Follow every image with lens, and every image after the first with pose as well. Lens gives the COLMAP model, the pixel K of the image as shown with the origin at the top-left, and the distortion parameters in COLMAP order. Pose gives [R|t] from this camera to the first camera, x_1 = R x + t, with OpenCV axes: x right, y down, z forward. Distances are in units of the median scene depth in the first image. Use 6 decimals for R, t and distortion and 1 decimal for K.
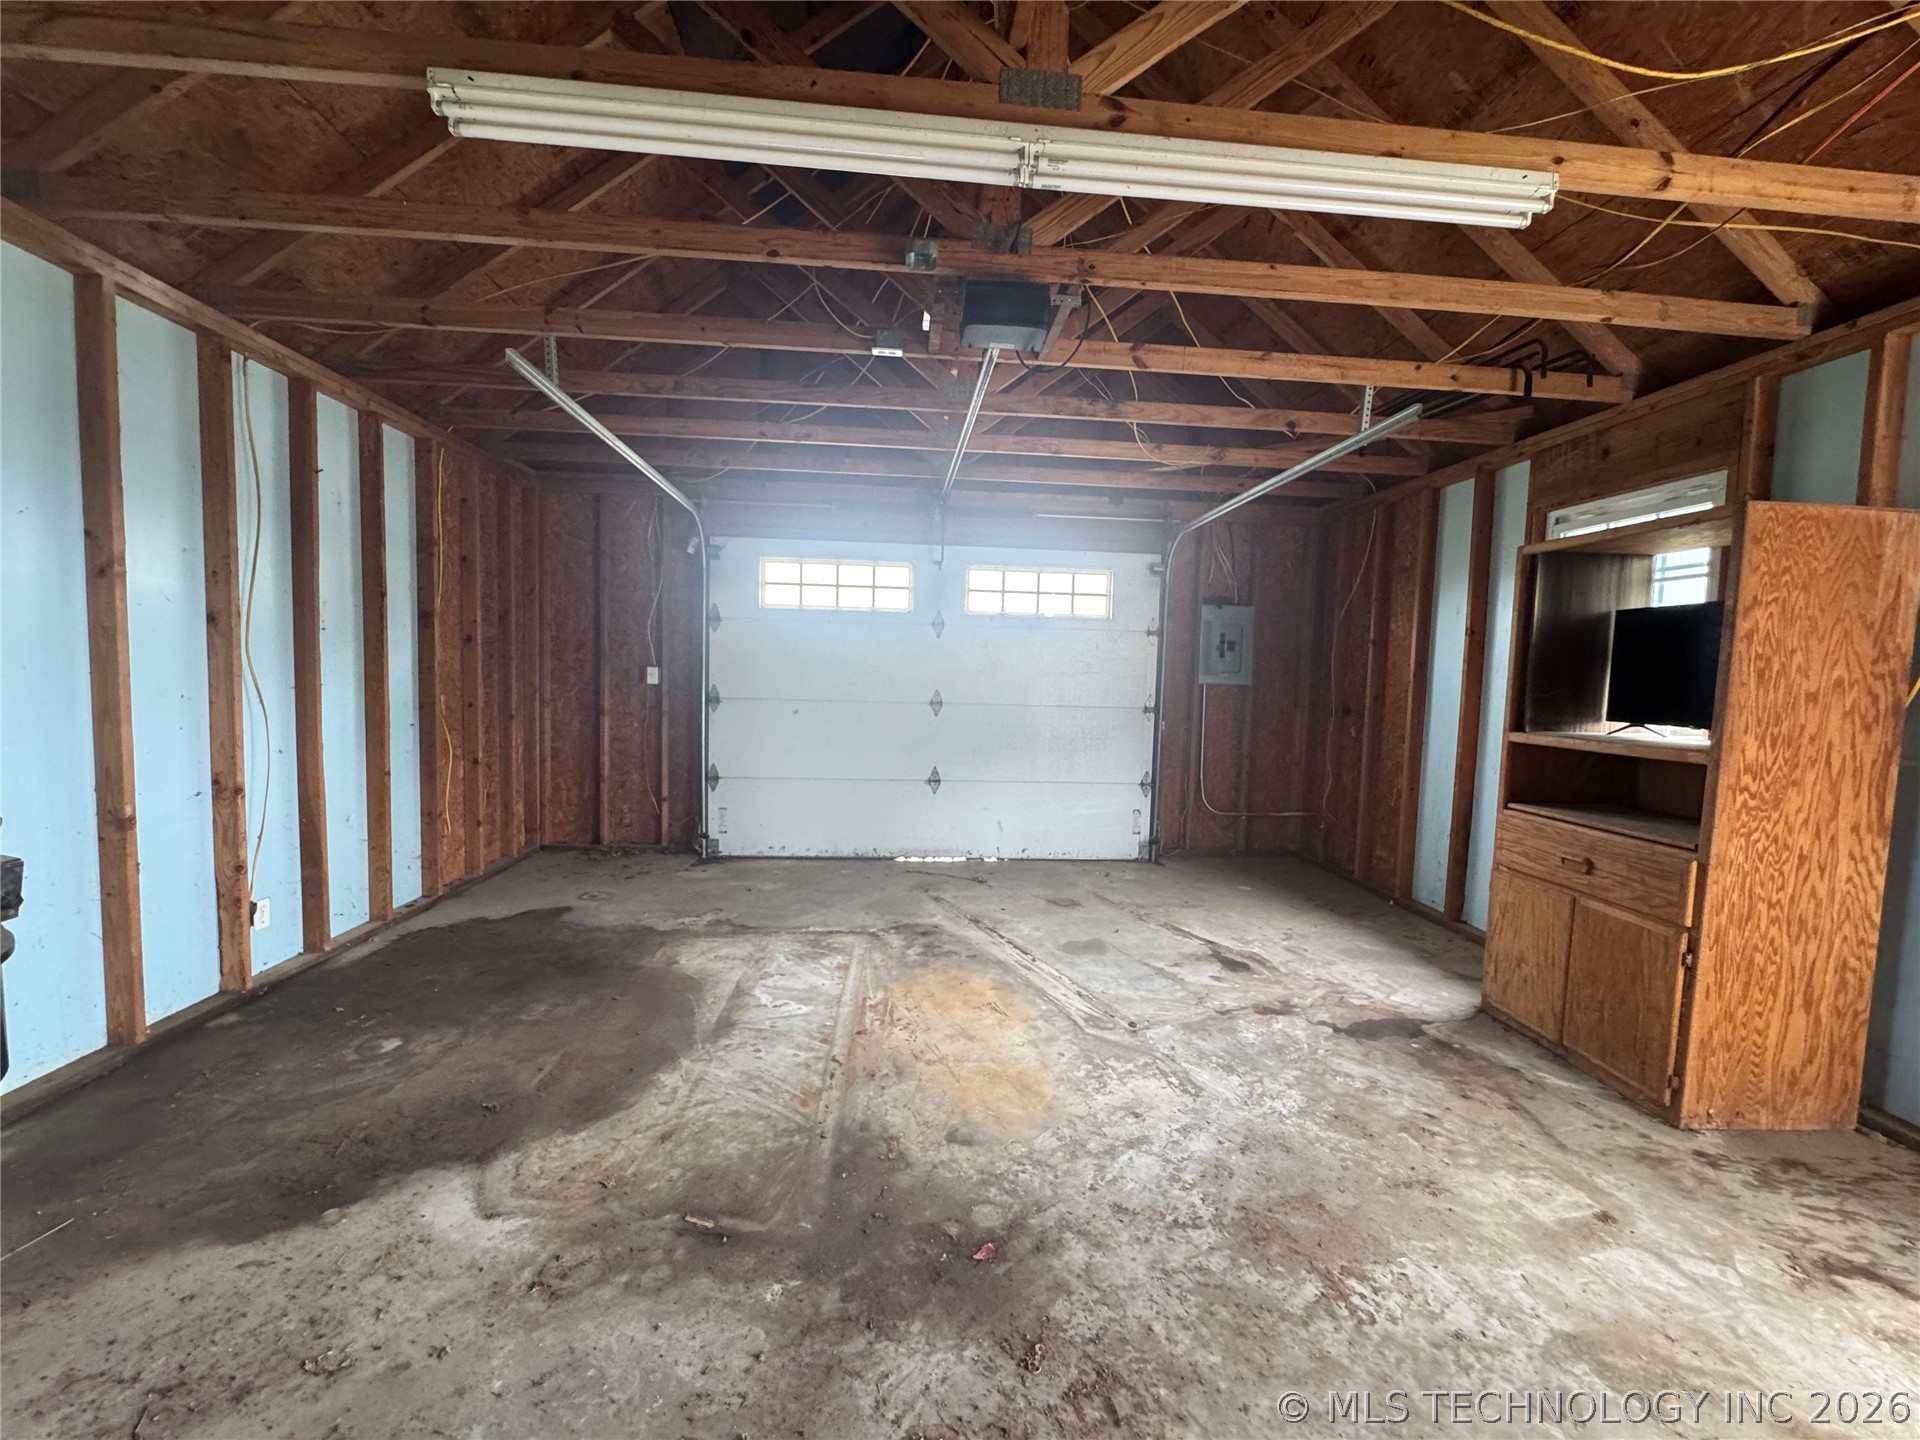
lens RADIAL K [[768.1, 0, 949.4], [0, 768.1, 724.7], [0, 0, 1]] dist [-0.003512, 0.000421]
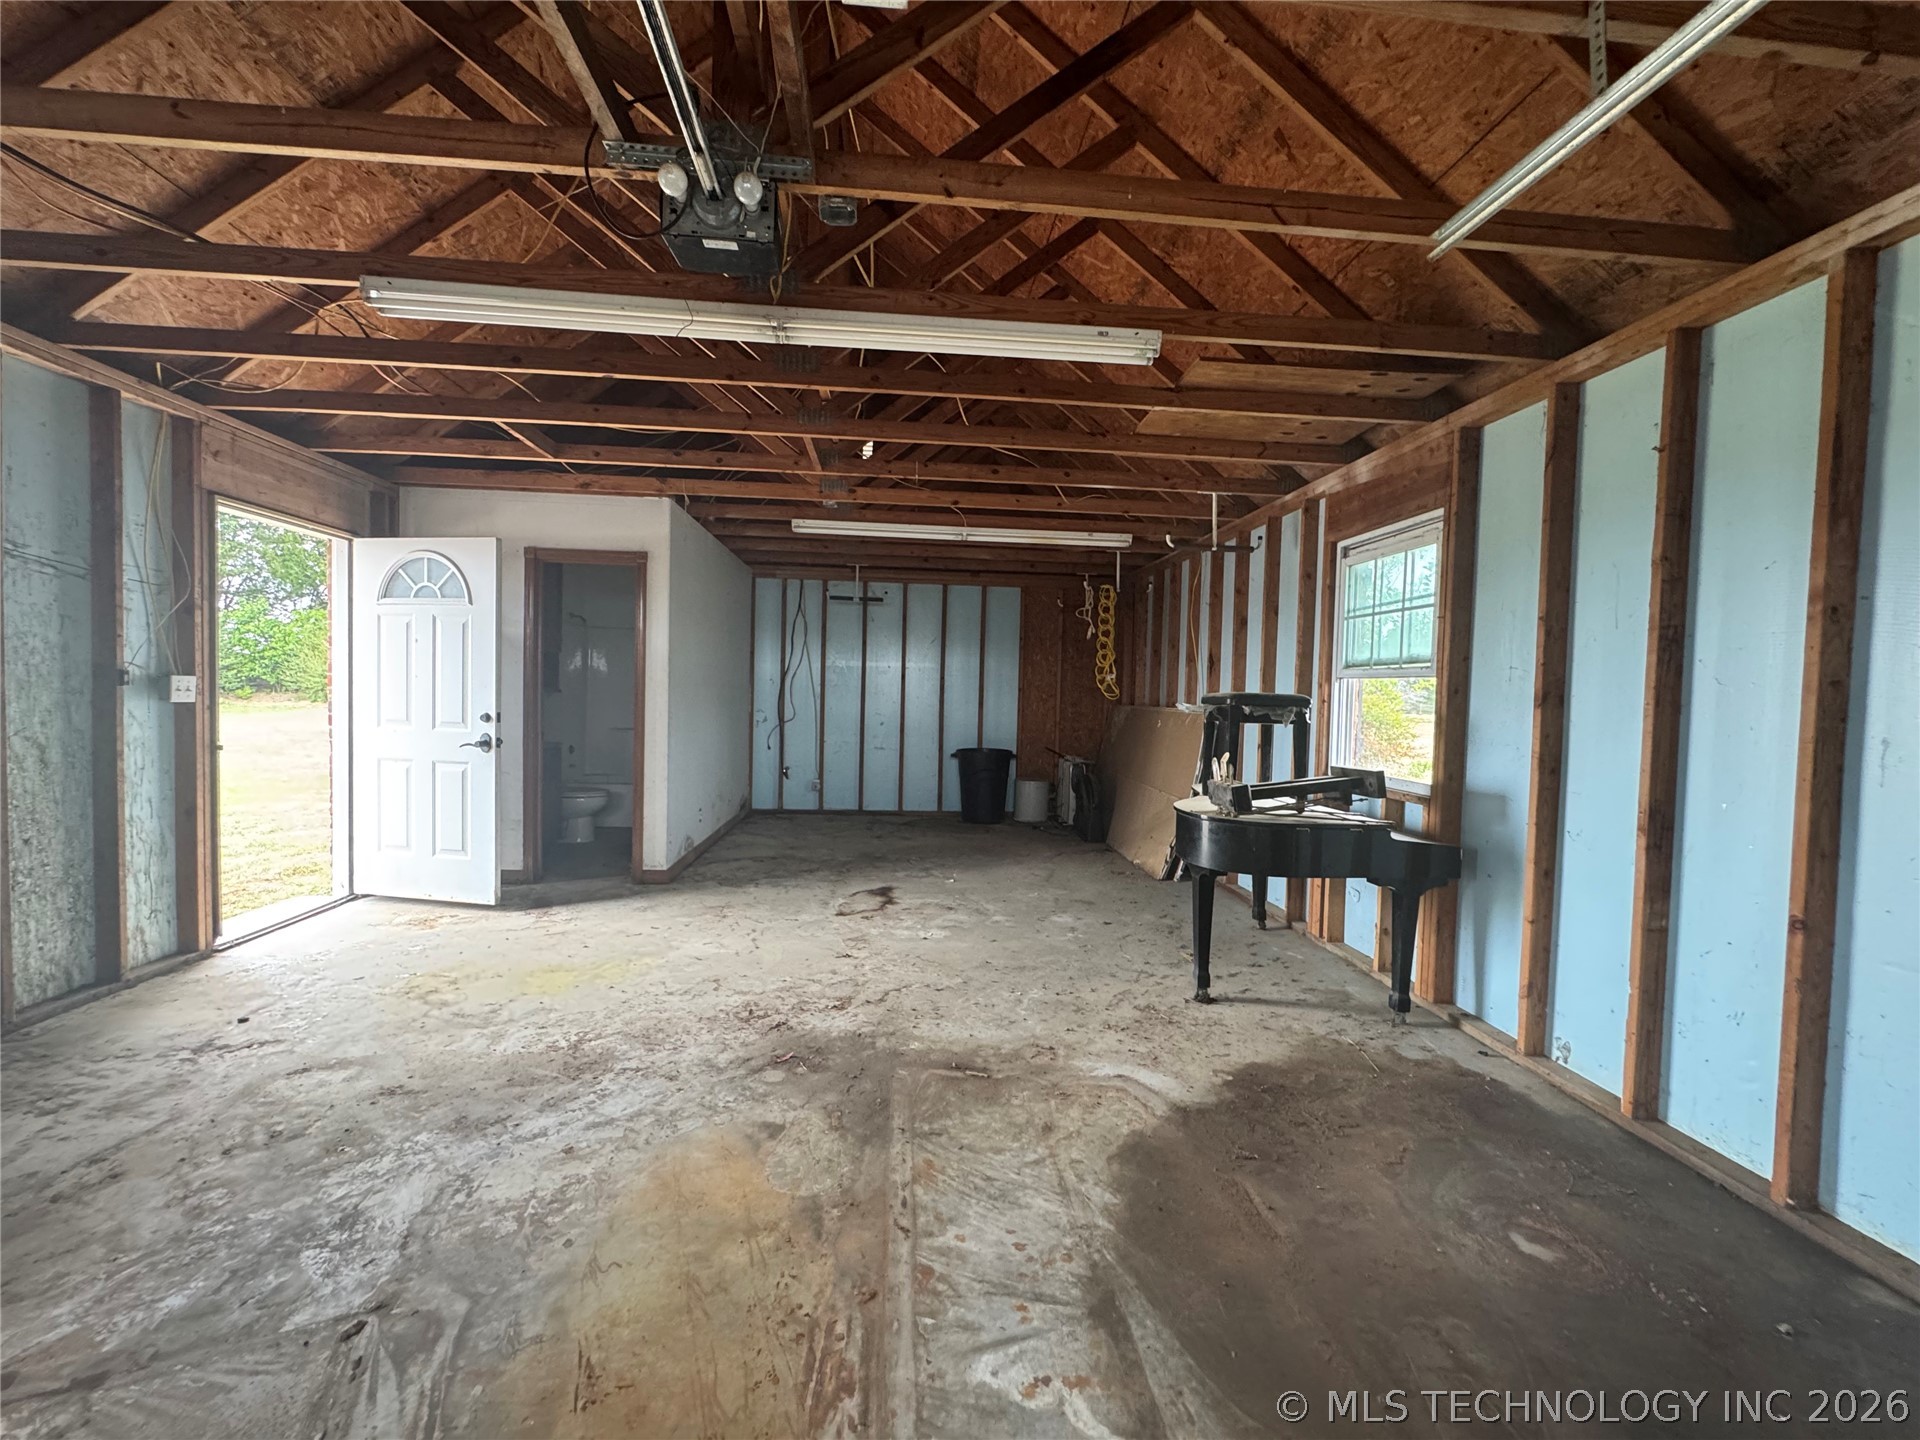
lens RADIAL K [[768.1, 0, 968.1], [0, 768.1, 715.1], [0, 0, 1]] dist [-0.003512, 0.000421]
pose [[-0.998099, -0.052978, -0.031490, -0.198521], [-0.055829, 0.993630, 0.097888, -0.144561], [0.026103, 0.099460, -0.994699, 2.064802]]
